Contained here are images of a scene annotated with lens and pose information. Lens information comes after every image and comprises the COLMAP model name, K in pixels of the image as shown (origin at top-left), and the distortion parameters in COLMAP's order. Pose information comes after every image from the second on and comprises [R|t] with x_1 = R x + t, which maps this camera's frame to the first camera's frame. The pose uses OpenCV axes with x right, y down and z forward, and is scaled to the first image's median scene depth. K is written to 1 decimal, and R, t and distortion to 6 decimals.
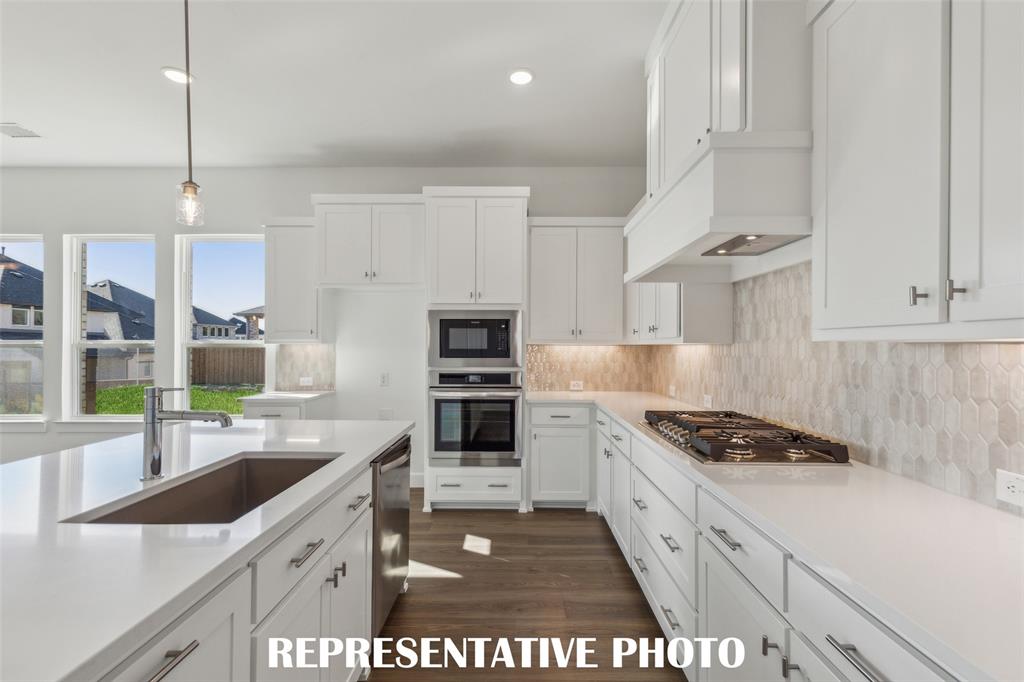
lens RADIAL K [[465.4, 0, 512.7], [0, 465.4, 344.3], [0, 0, 1]] dist [0.007854, -0.000697]
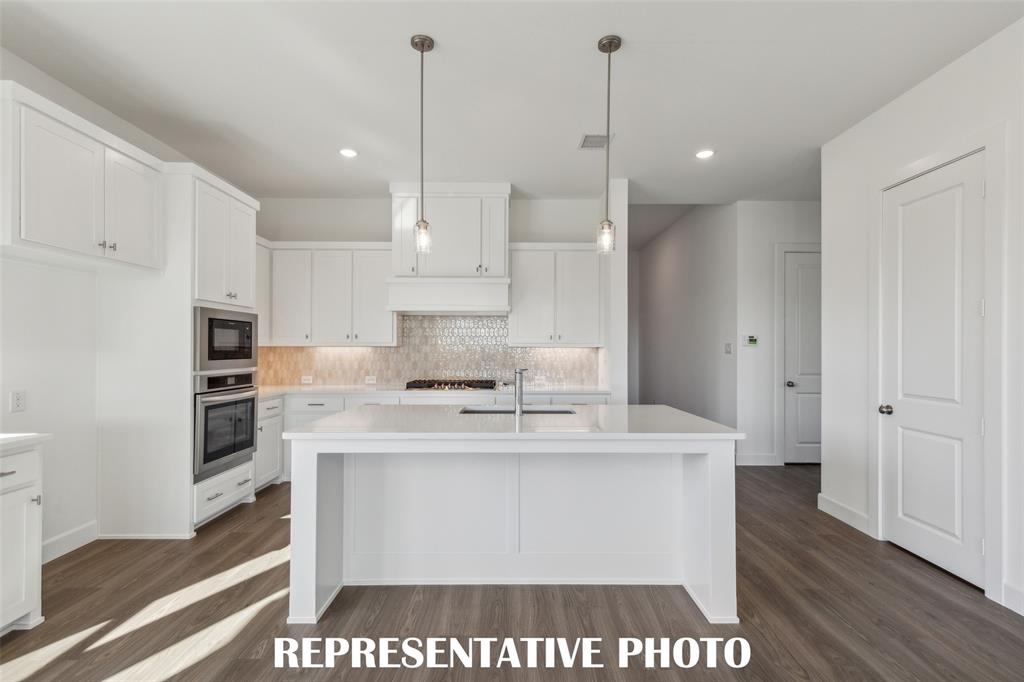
lens RADIAL K [[465.4, 0, 512.7], [0, 465.4, 344.3], [0, 0, 1]] dist [0.007854, -0.000697]
pose [[-0.014418, 0.006958, 0.999872, -1.075074], [-0.005235, 0.999962, -0.007034, 0.001078], [-0.999882, -0.005336, -0.014381, 0.419297]]
